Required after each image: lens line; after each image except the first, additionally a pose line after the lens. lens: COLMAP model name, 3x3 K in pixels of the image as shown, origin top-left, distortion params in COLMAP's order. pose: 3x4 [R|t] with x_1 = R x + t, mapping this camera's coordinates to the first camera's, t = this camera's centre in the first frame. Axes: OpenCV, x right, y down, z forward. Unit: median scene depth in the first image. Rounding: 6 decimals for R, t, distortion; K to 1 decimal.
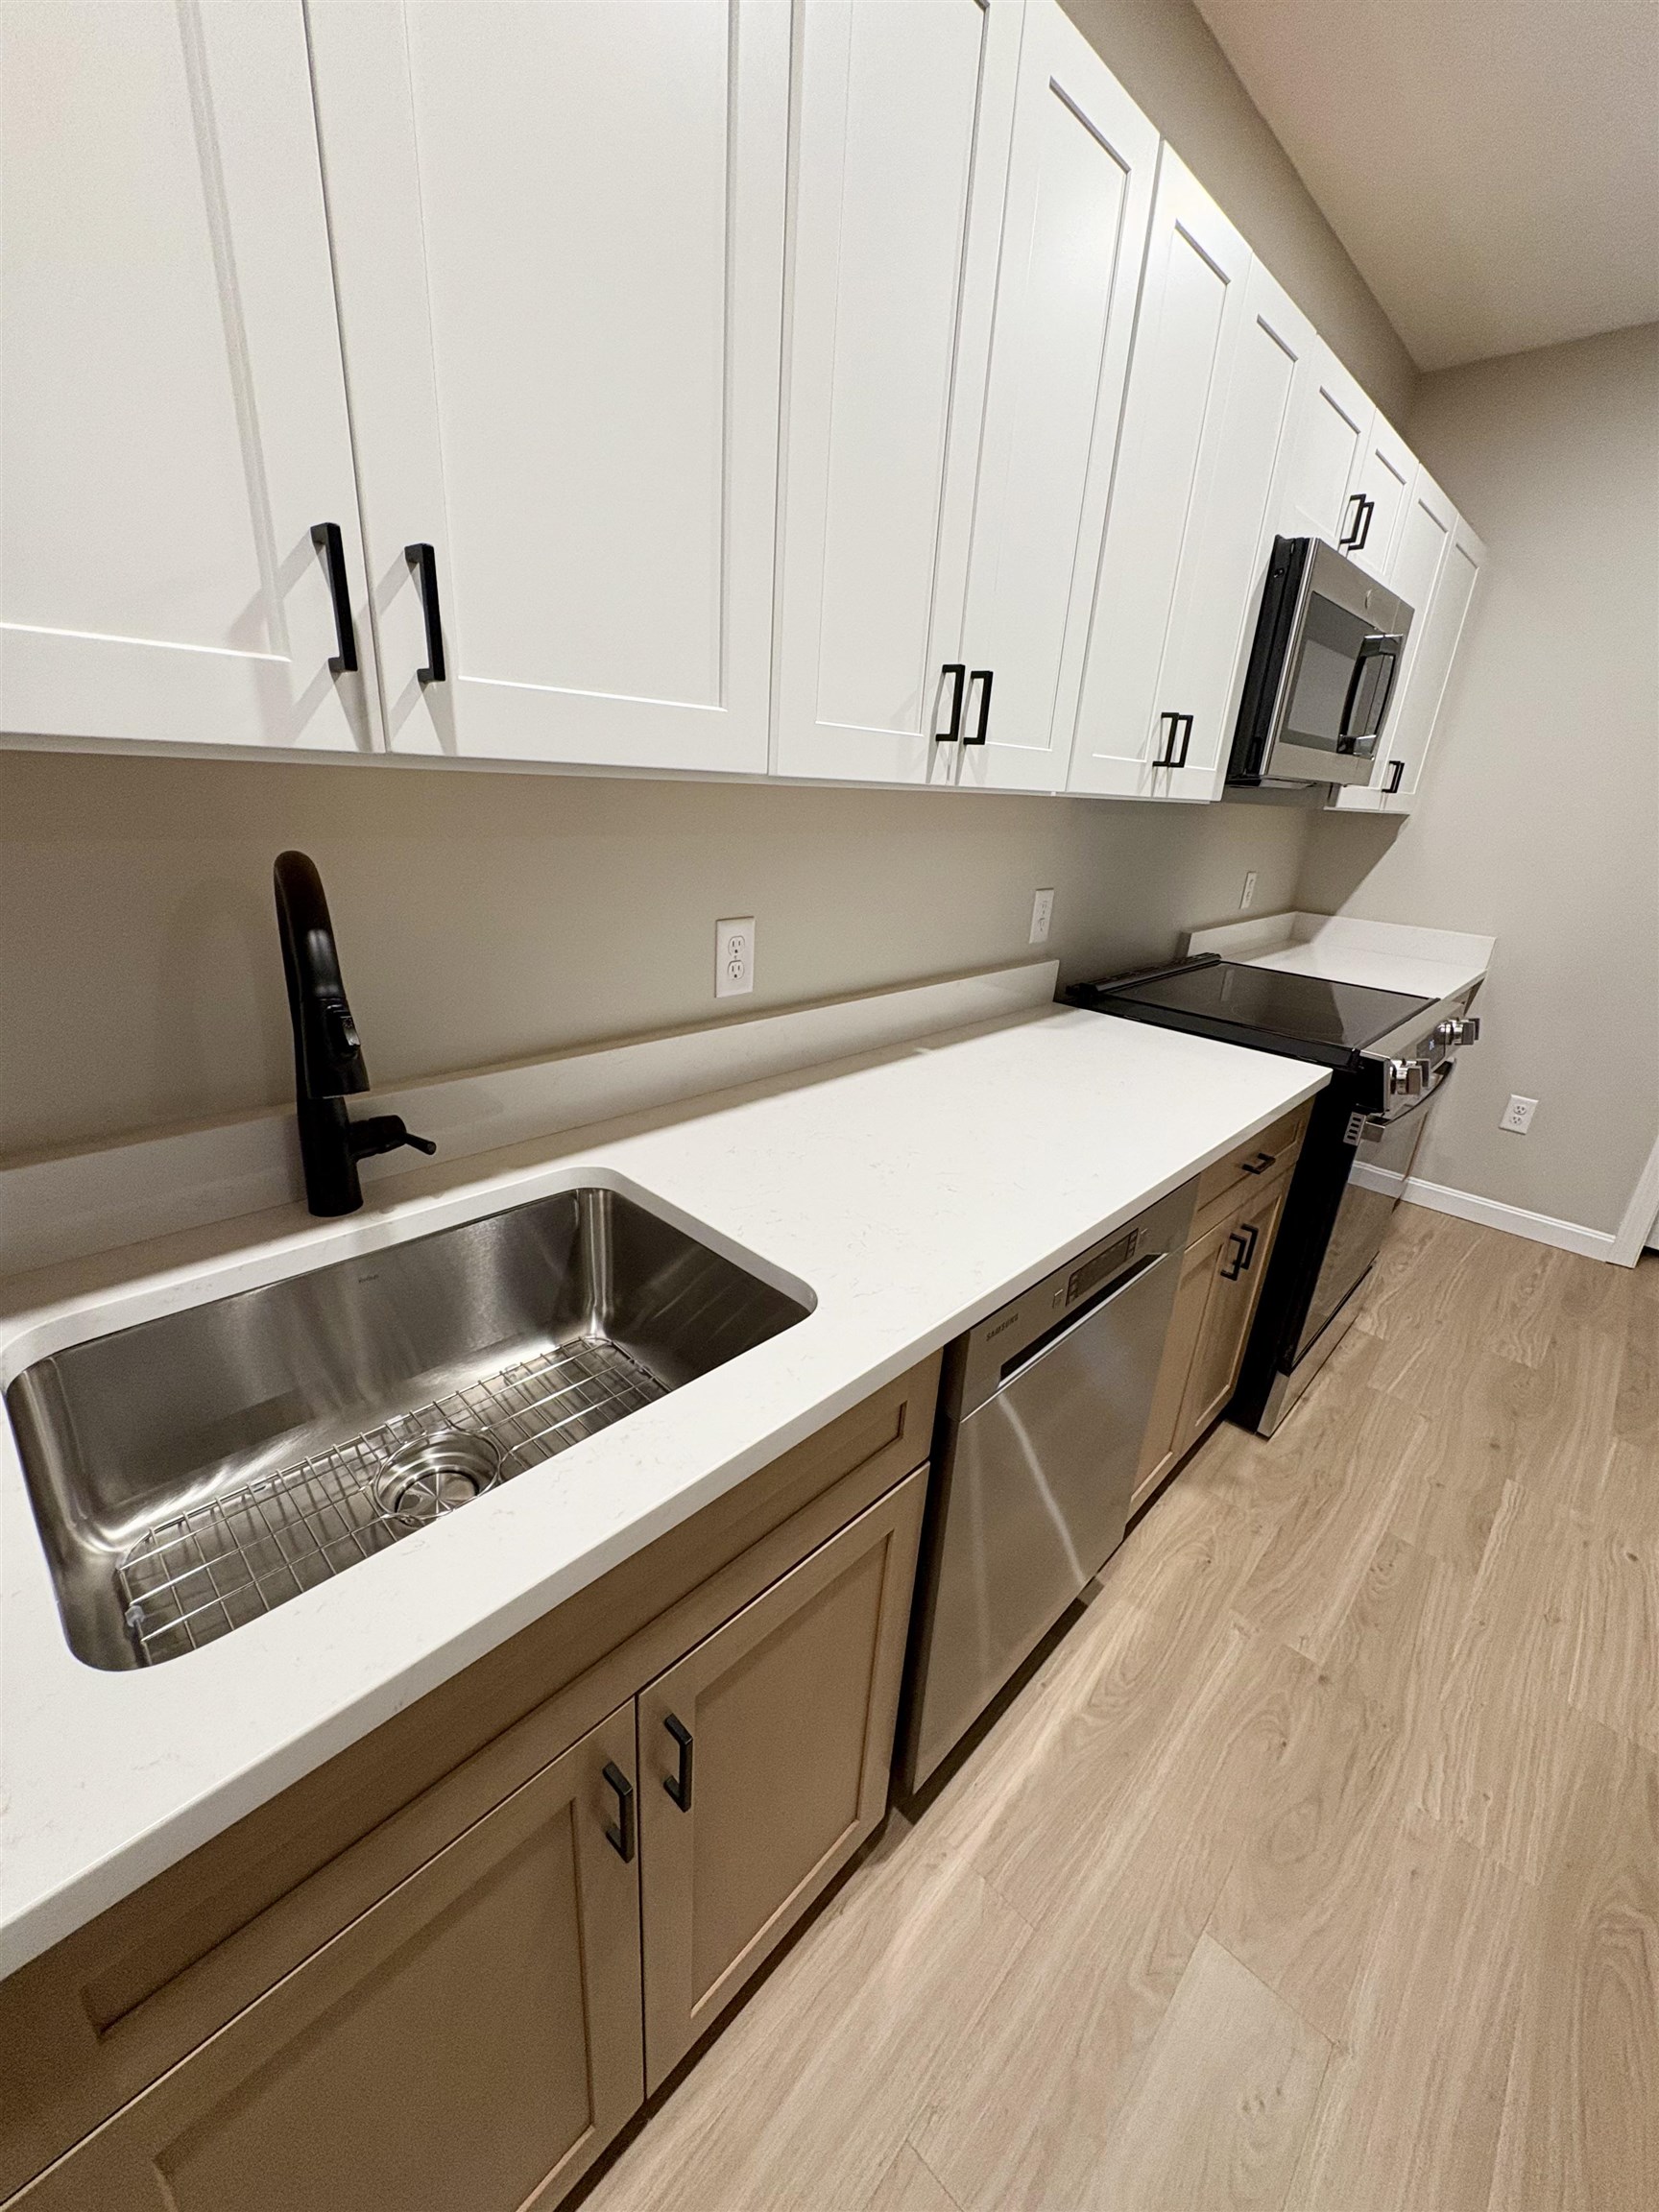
lens RADIAL K [[876.6, 0, 829.7], [0, 876.6, 1104.4], [0, 0, 1]] dist [0.000859, -0.000359]
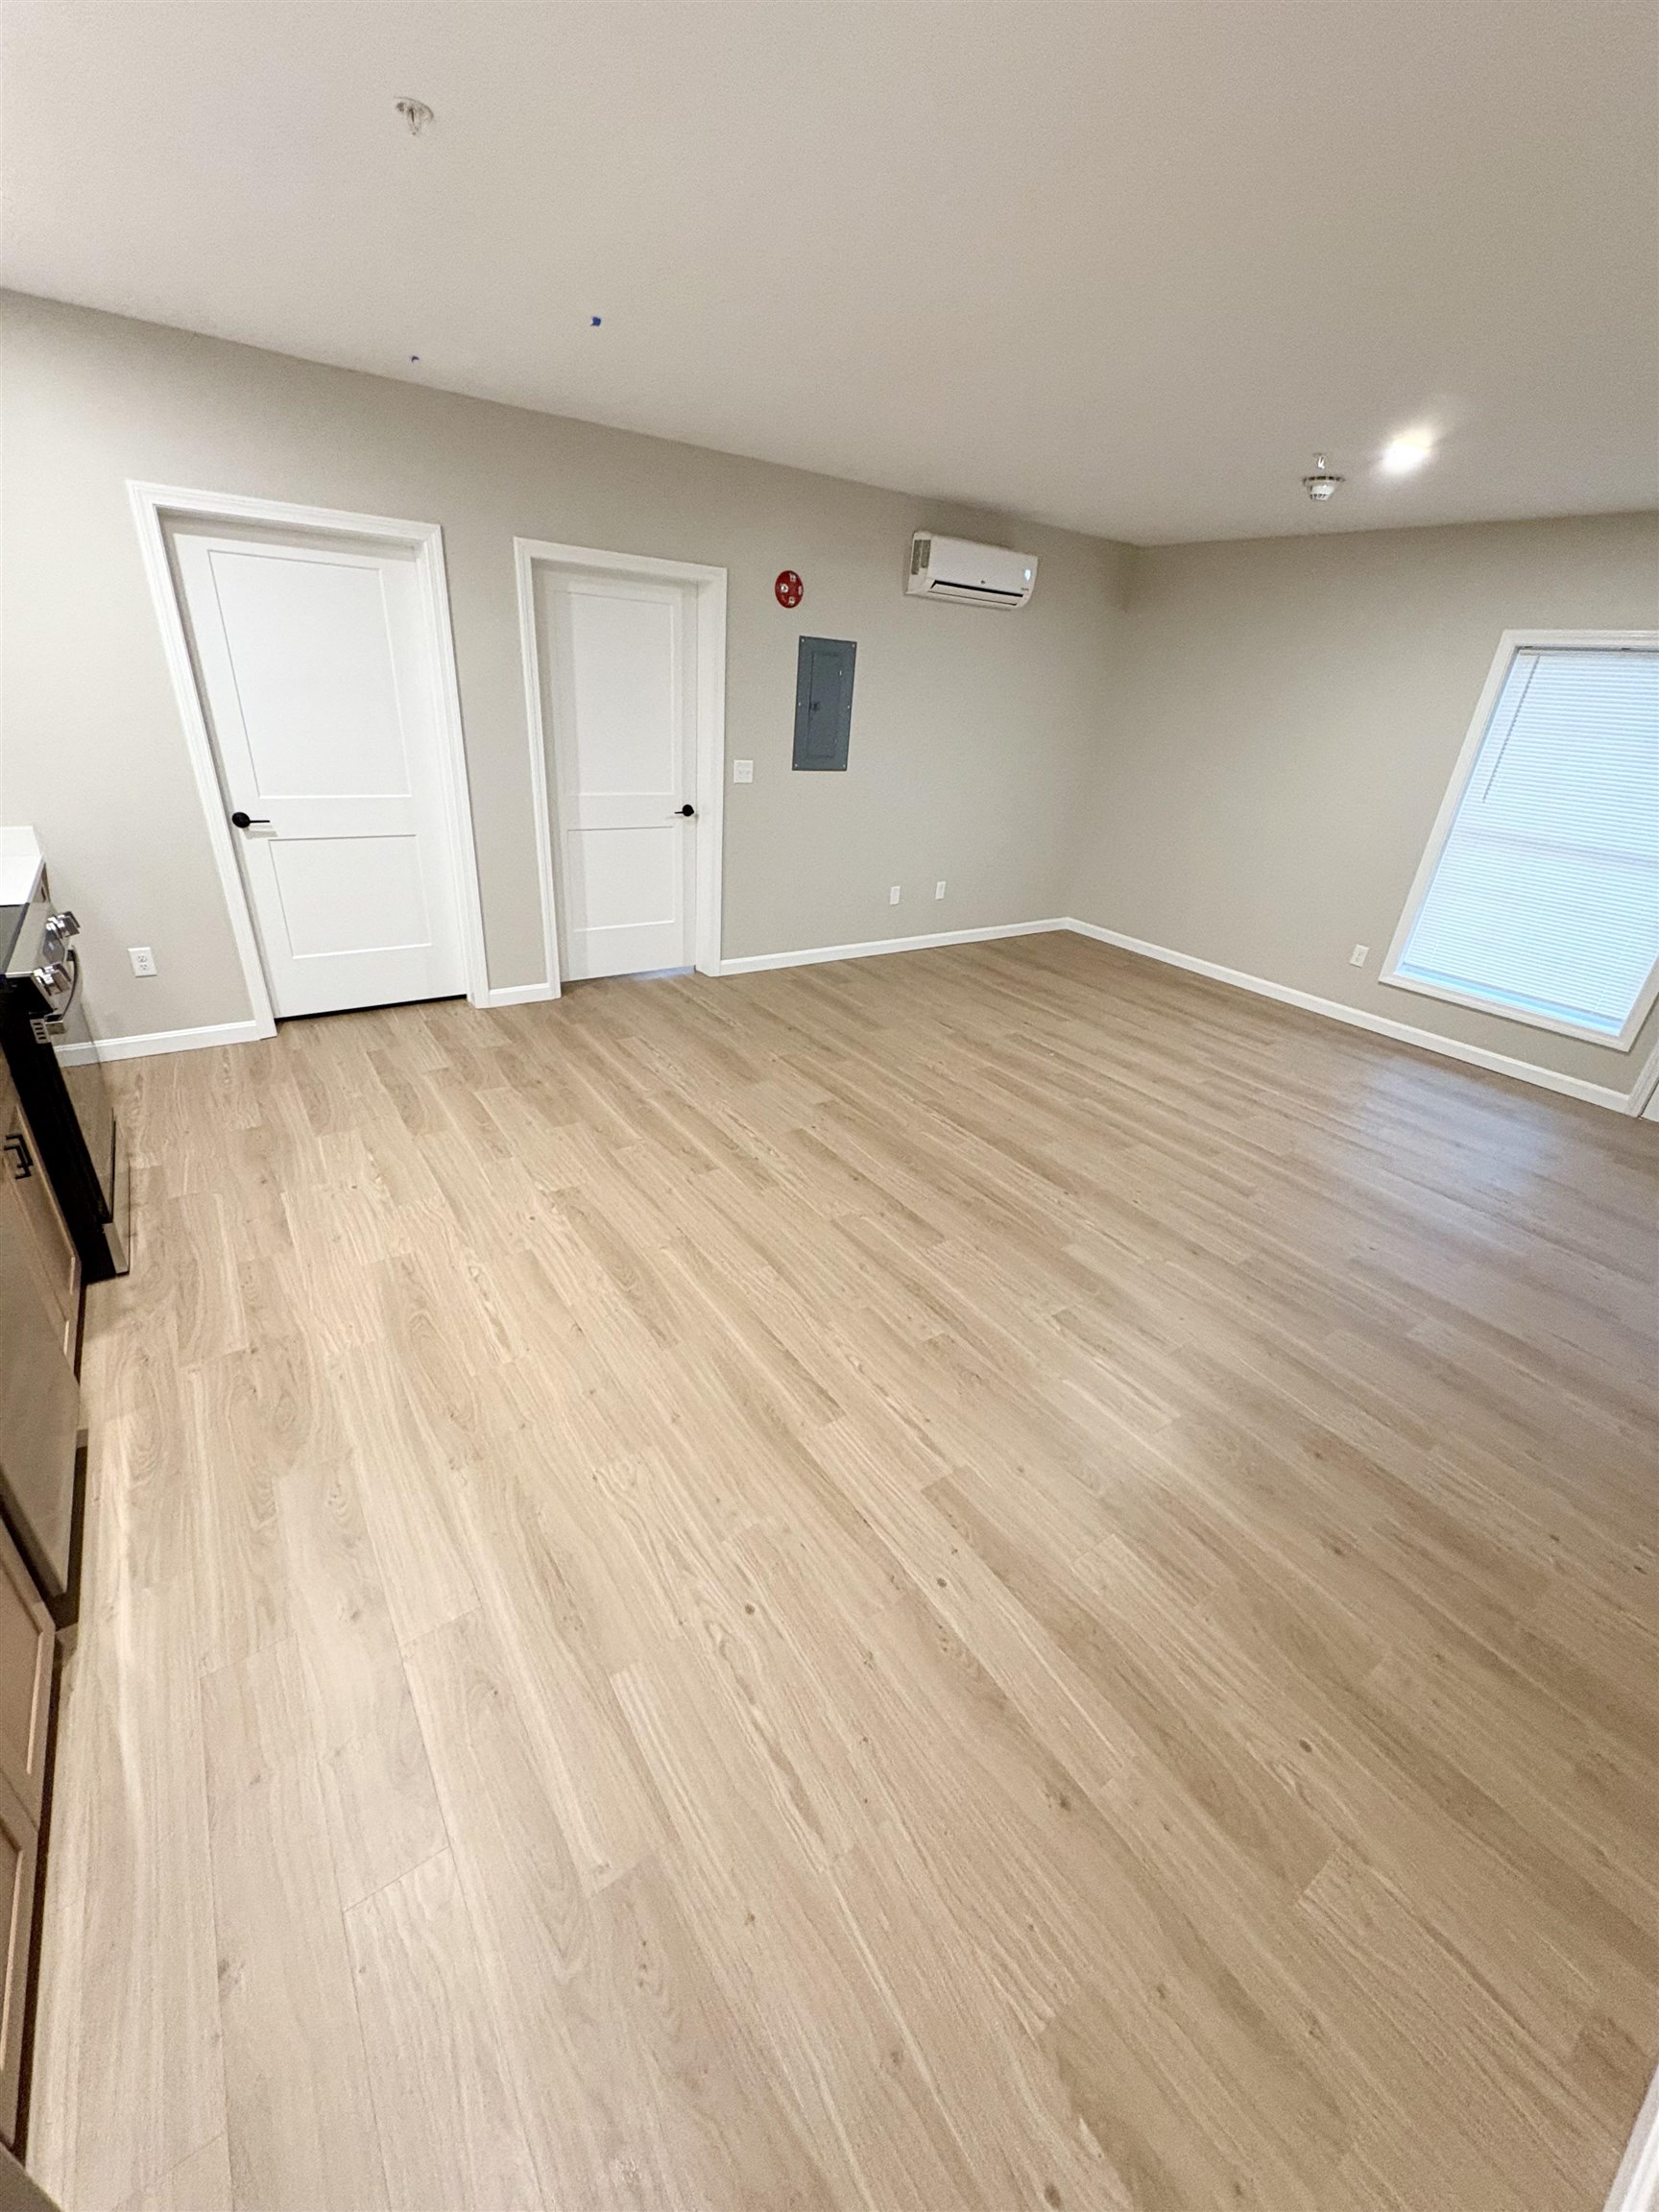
lens RADIAL K [[876.6, 0, 824.9], [0, 876.6, 1106.5], [0, 0, 1]] dist [0.000859, -0.000359]
pose [[0.202659, -0.474525, 0.856595, -0.339870], [0.290942, 0.864424, 0.410029, -0.072494], [-0.935030, 0.166124, 0.313243, -0.485786]]
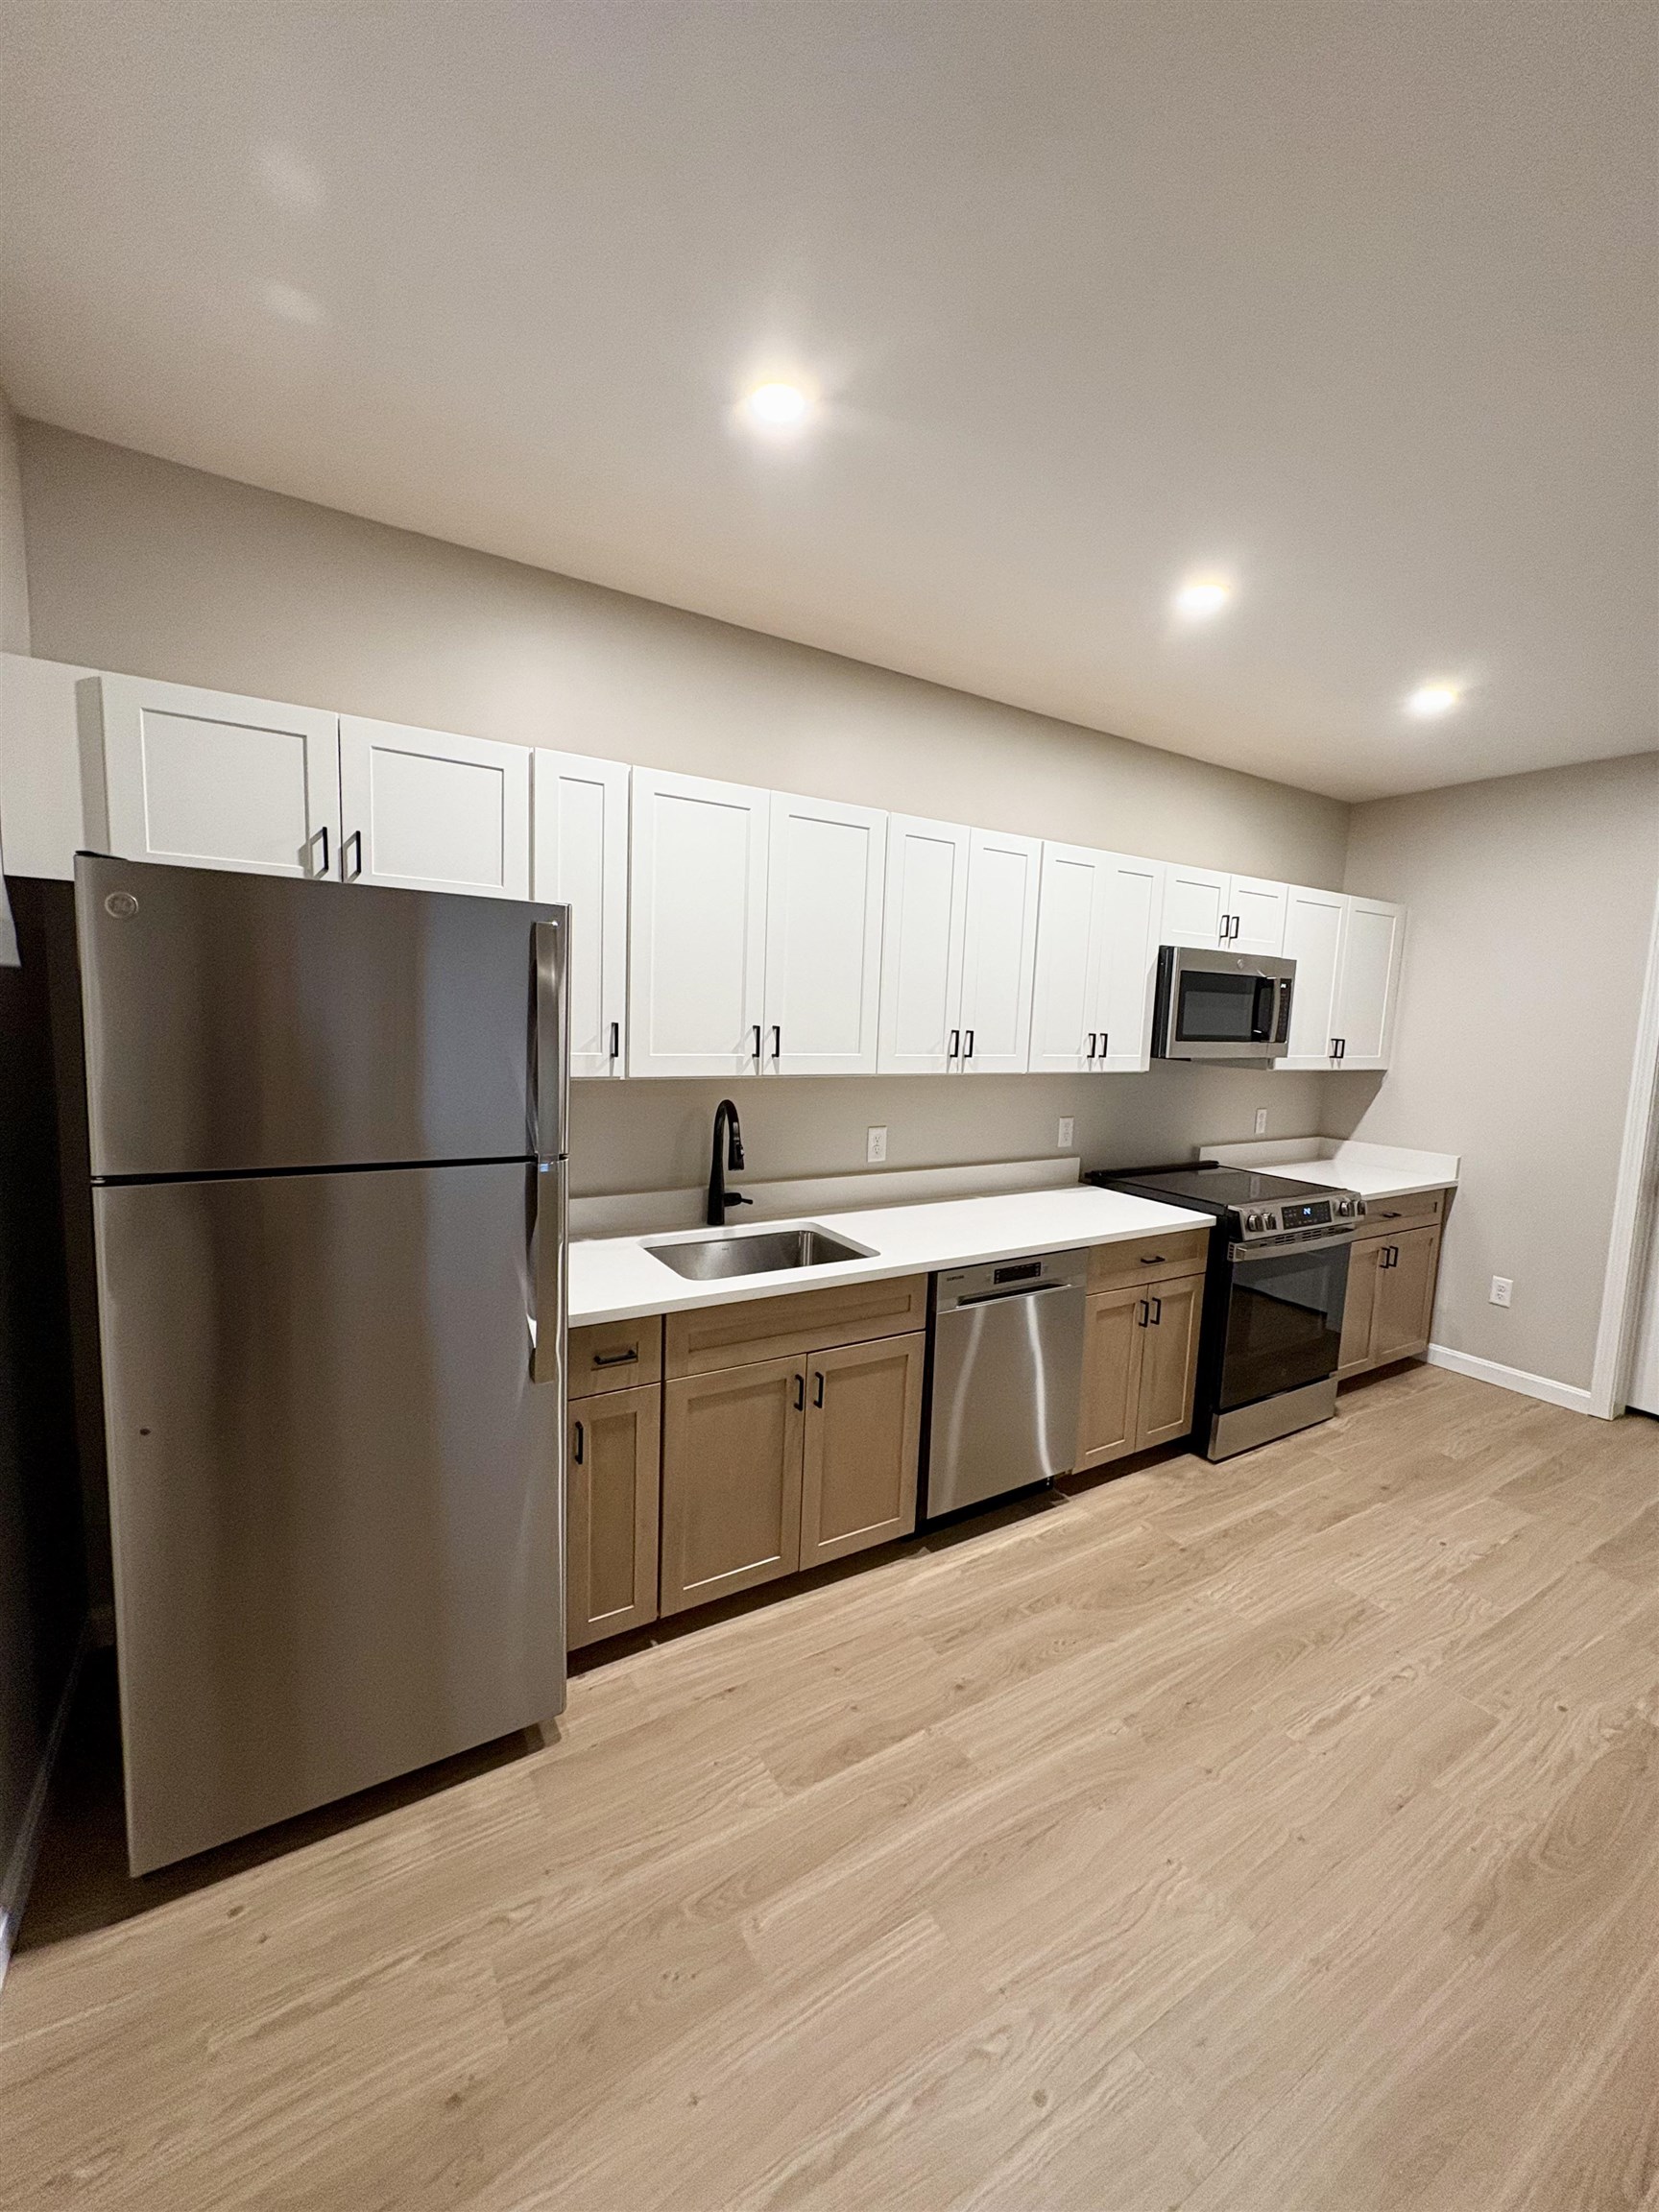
lens RADIAL K [[876.6, 0, 830.3], [0, 876.6, 1107.0], [0, 0, 1]] dist [0.000859, -0.000359]
pose [[0.967664, 0.004915, -0.252195, 0.280020], [-0.069439, 0.966371, -0.247599, 0.247299], [0.242497, 0.257105, 0.935464, -0.931411]]
